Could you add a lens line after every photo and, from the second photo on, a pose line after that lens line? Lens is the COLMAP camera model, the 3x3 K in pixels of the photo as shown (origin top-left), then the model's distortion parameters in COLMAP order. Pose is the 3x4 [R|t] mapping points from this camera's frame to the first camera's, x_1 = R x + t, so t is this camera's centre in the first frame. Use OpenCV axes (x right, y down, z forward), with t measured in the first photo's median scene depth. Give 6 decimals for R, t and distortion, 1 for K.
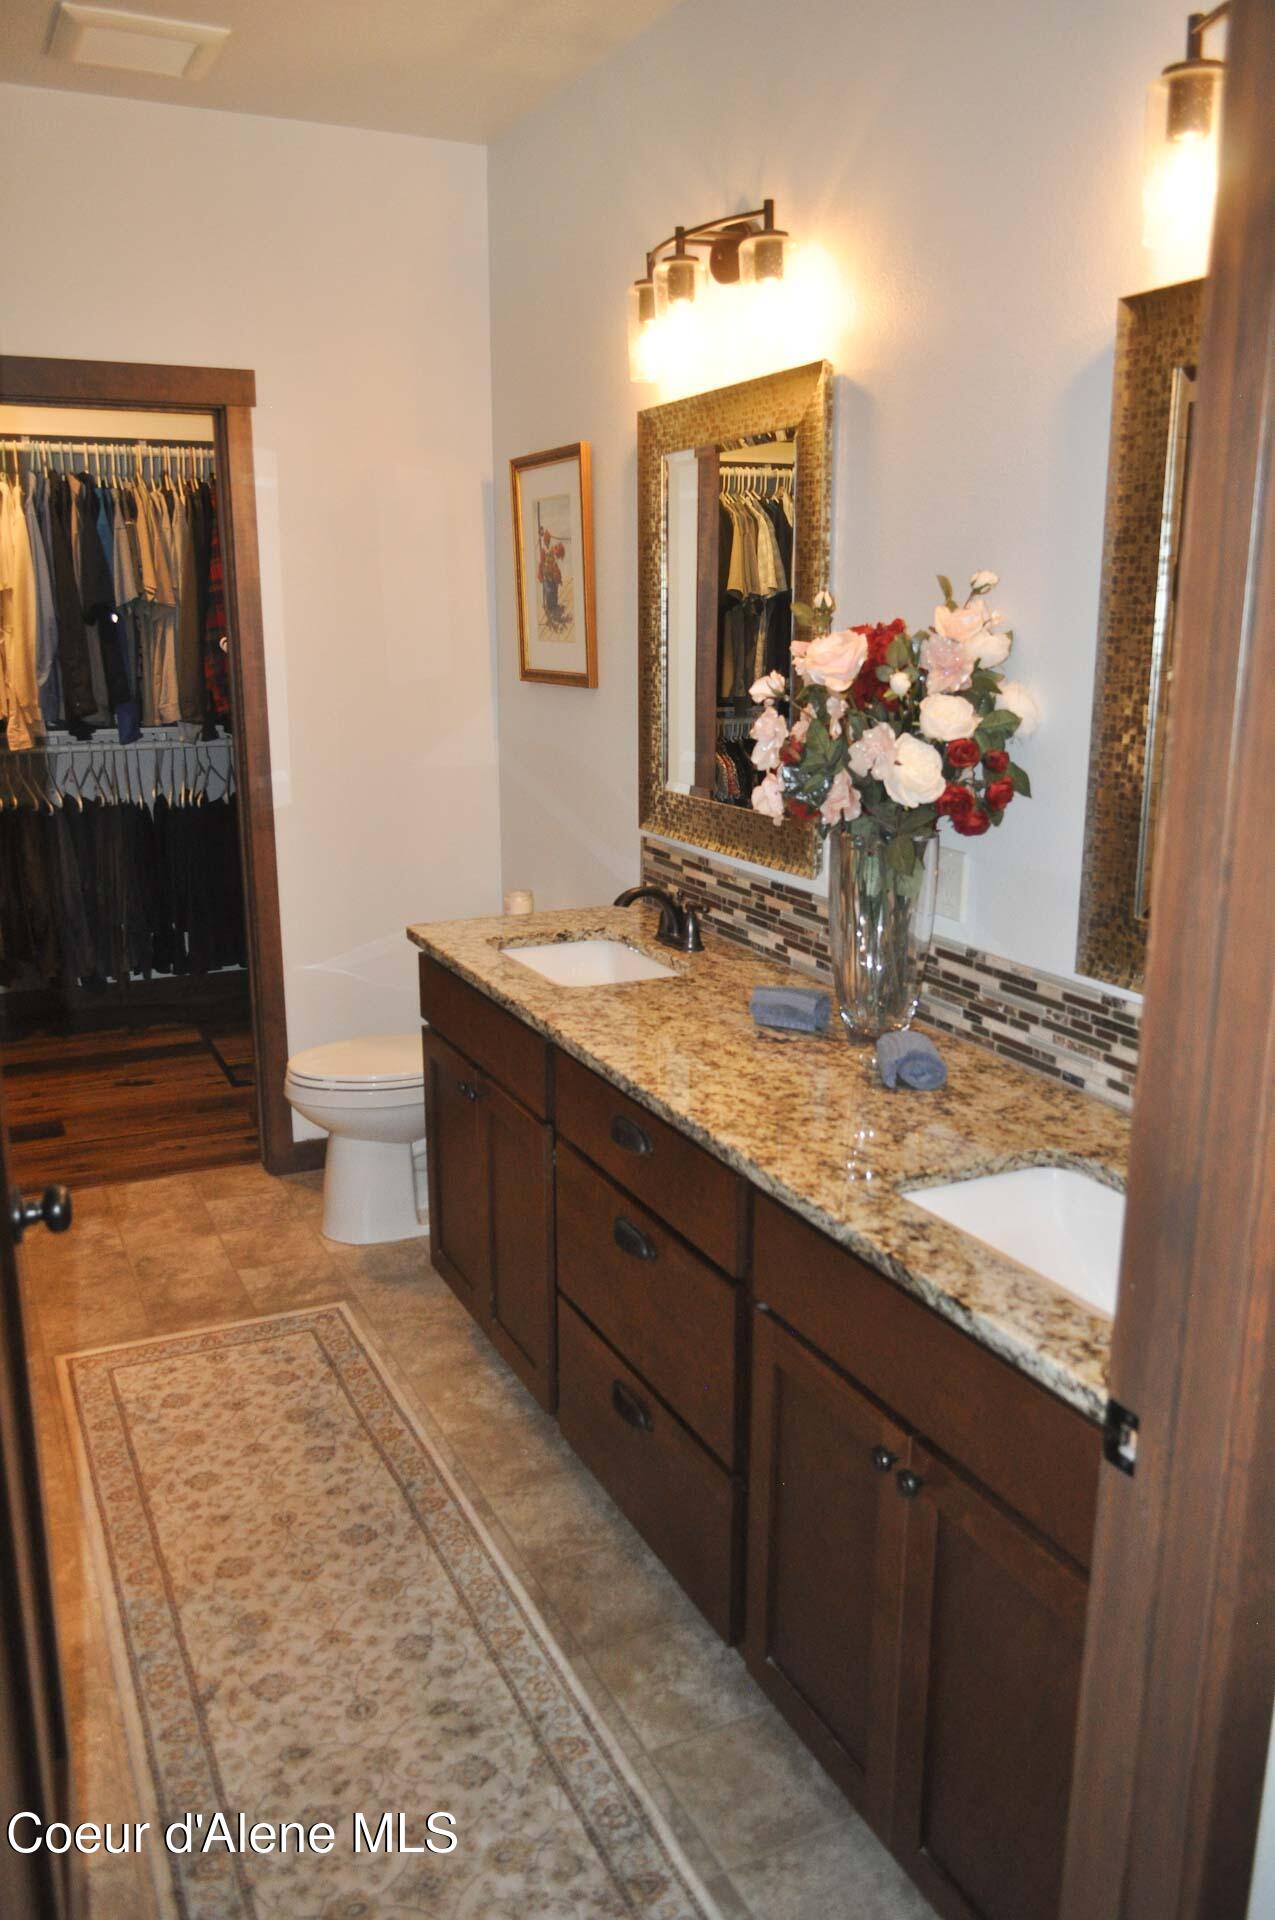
lens RADIAL K [[1493.8, 0, 637.9], [0, 1493.8, 954.7], [0, 0, 1]] dist [-0.014238, 0.007308]
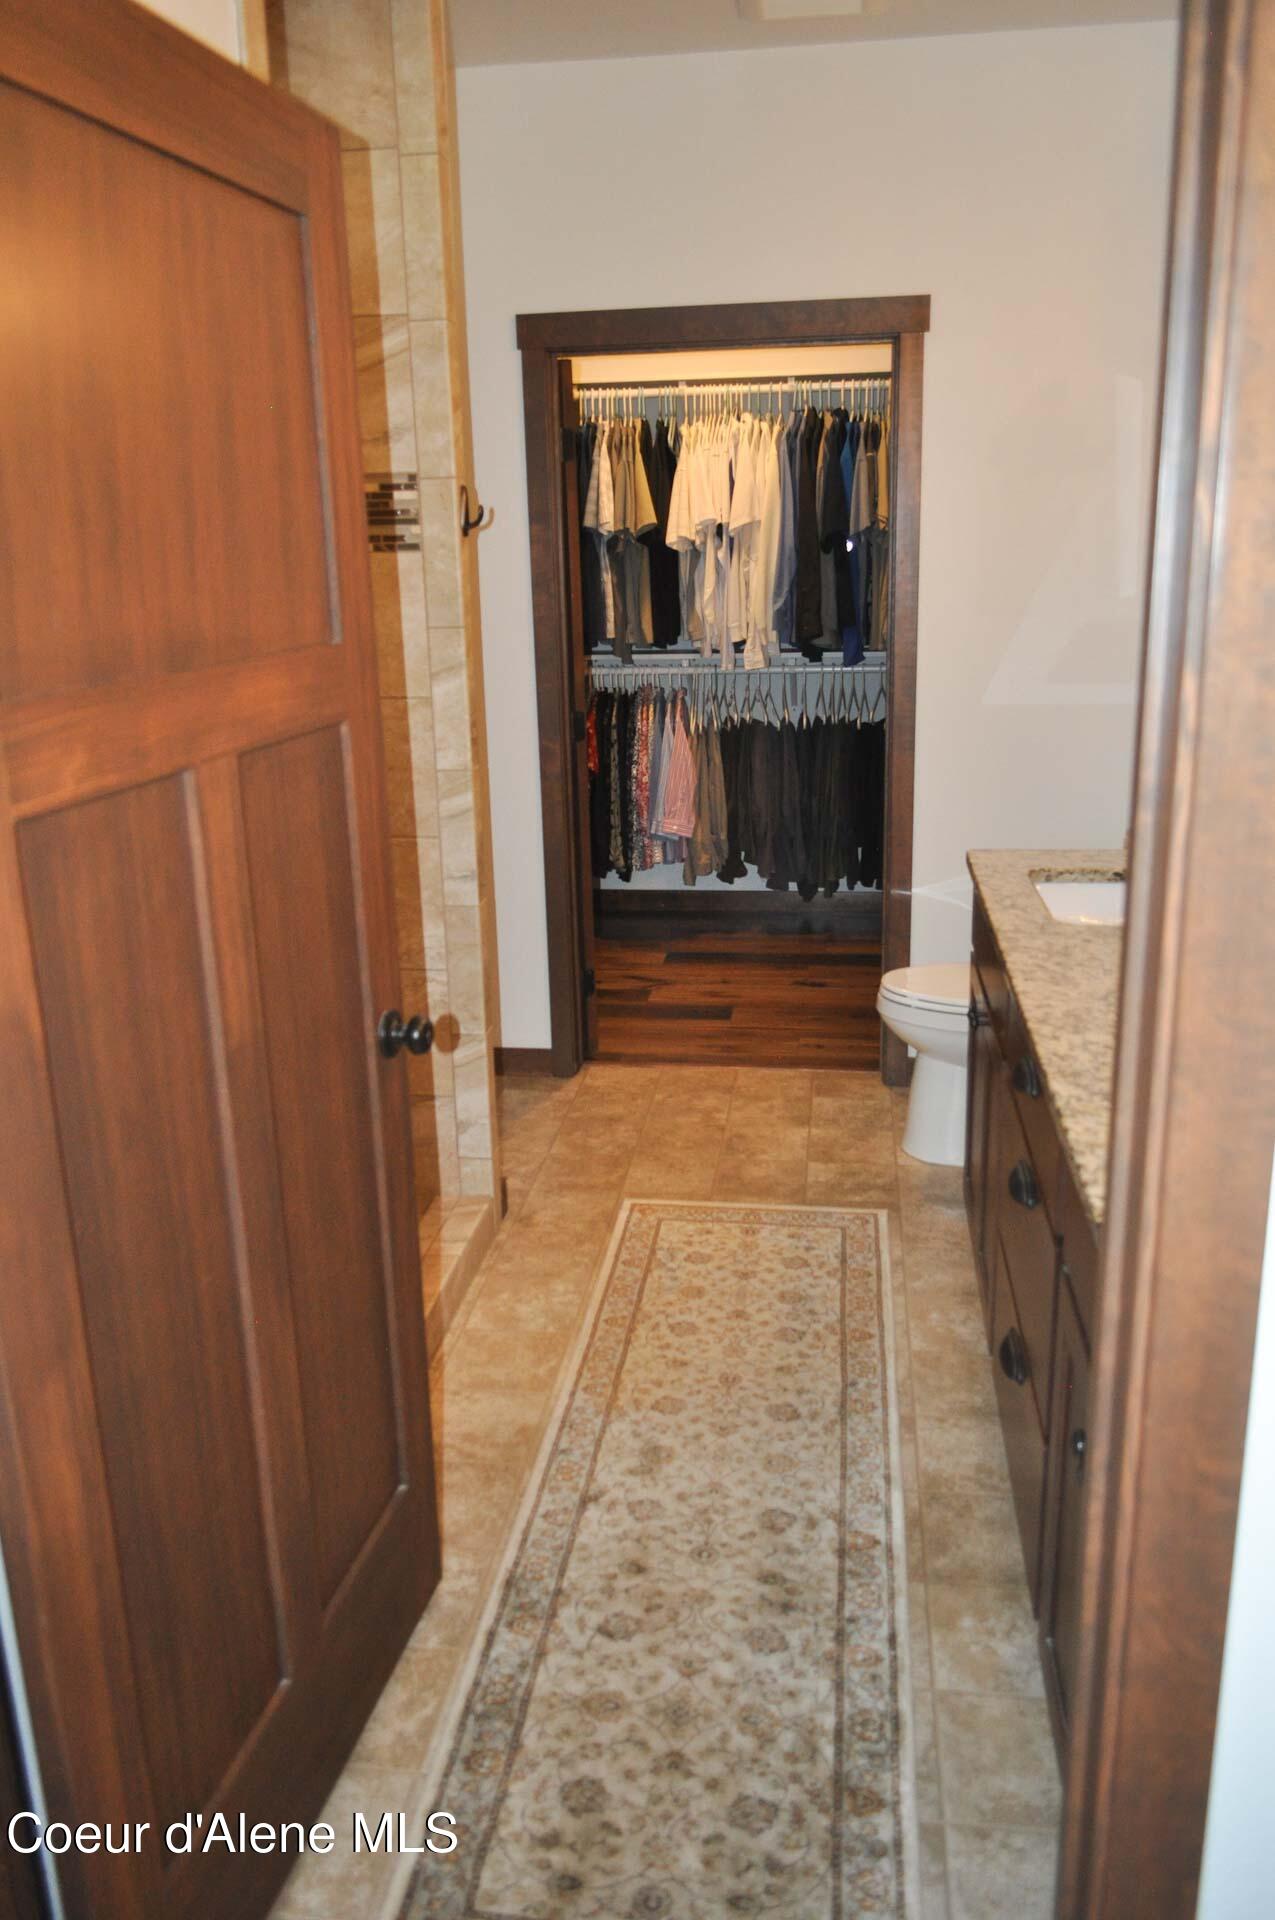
lens RADIAL K [[1493.8, 0, 637.9], [0, 1493.8, 954.7], [0, 0, 1]] dist [-0.014238, 0.007308]
pose [[0.835747, 0.127000, -0.534226, 0.191344], [-0.104321, 0.991890, 0.072598, 0.000486], [0.539113, -0.004943, 0.842219, 0.039946]]
